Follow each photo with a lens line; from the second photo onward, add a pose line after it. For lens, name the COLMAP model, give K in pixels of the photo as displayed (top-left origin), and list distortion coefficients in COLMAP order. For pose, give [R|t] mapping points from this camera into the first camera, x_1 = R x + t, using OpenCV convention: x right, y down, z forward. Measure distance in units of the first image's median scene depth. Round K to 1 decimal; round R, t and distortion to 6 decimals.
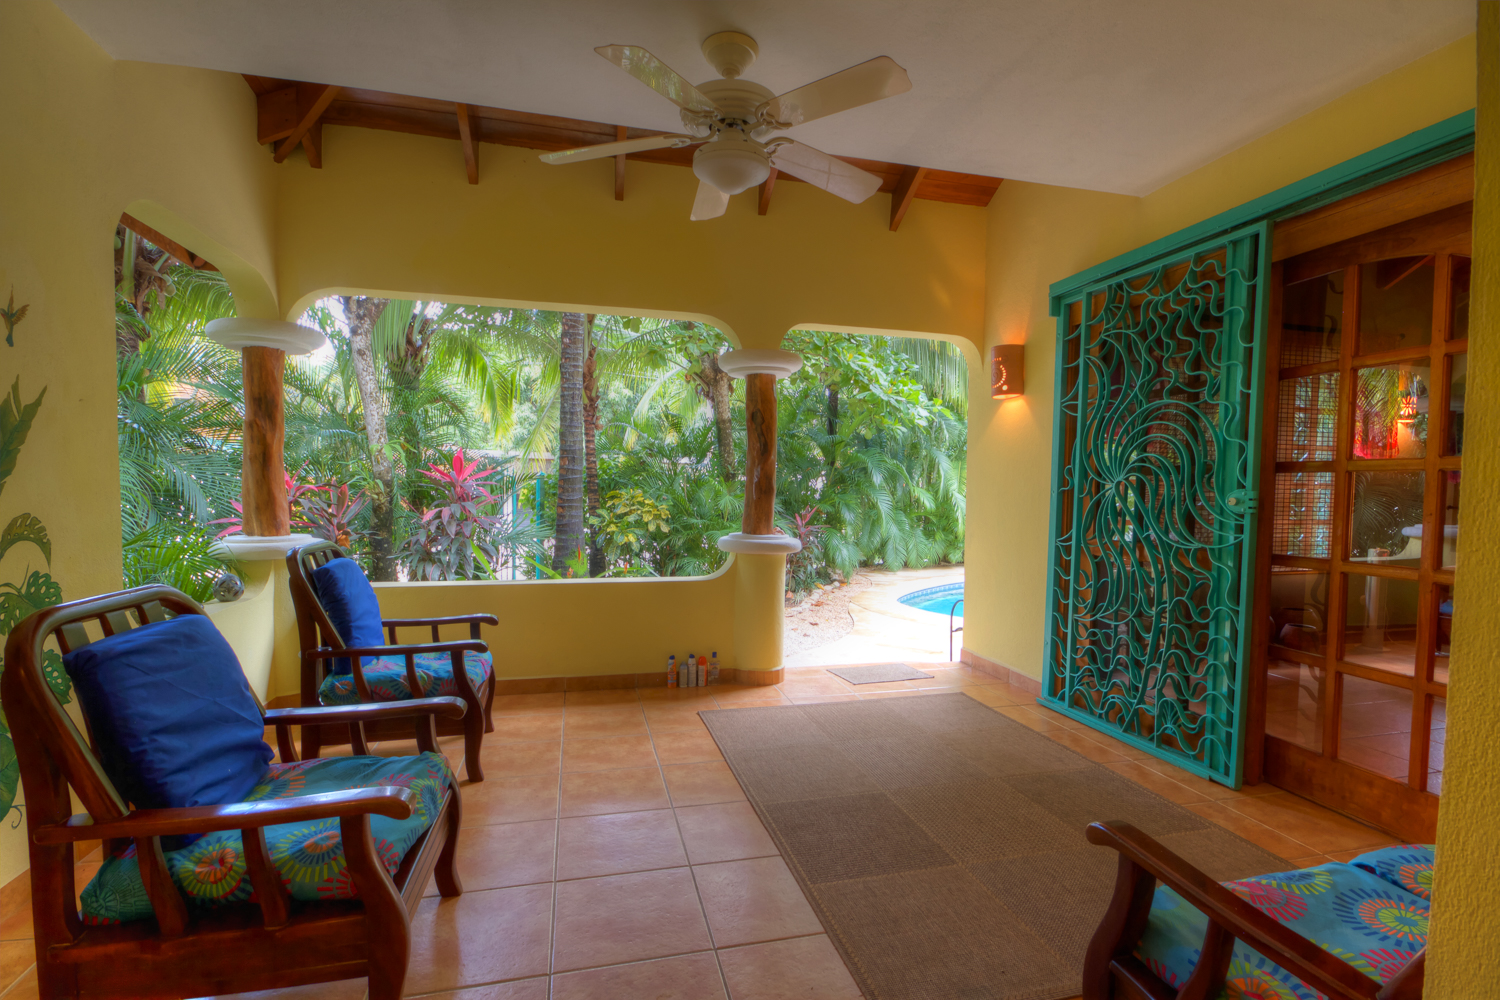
lens RADIAL K [[700.9, 0, 756.6], [0, 700.9, 503.4], [0, 0, 1]] dist [0.002583, -0.003931]
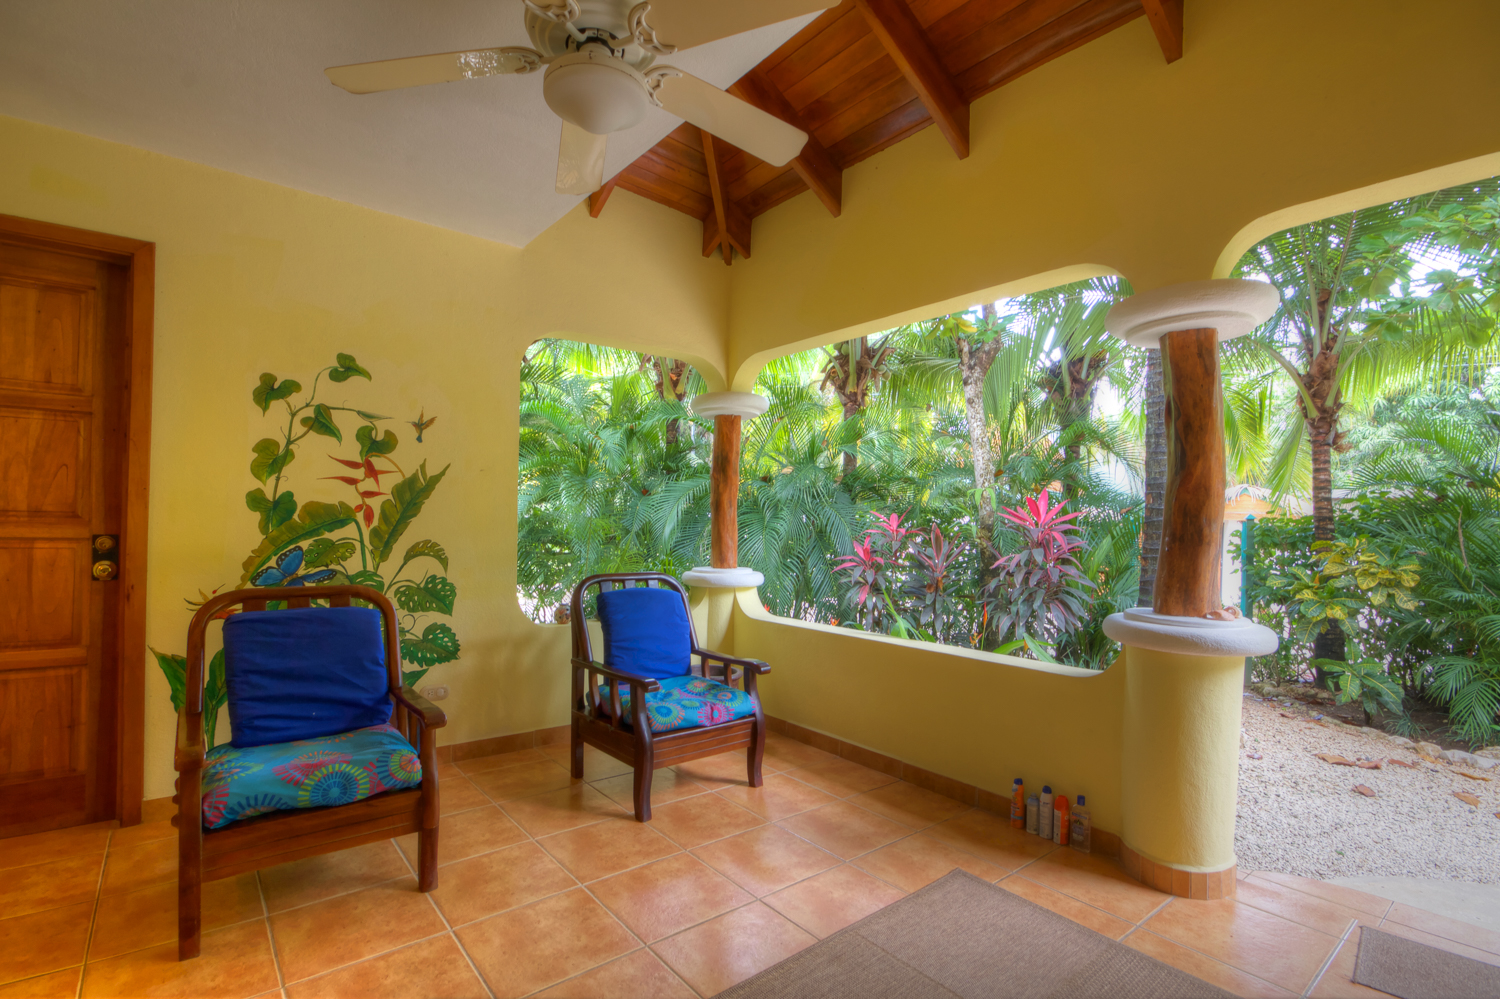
lens RADIAL K [[700.9, 0, 754.8], [0, 700.9, 512.0], [0, 0, 1]] dist [0.002583, -0.003931]
pose [[0.421339, -0.020736, -0.906666, 0.390196], [-0.031022, 0.998824, -0.037260, -0.006641], [0.906372, 0.043826, 0.420200, 0.474504]]
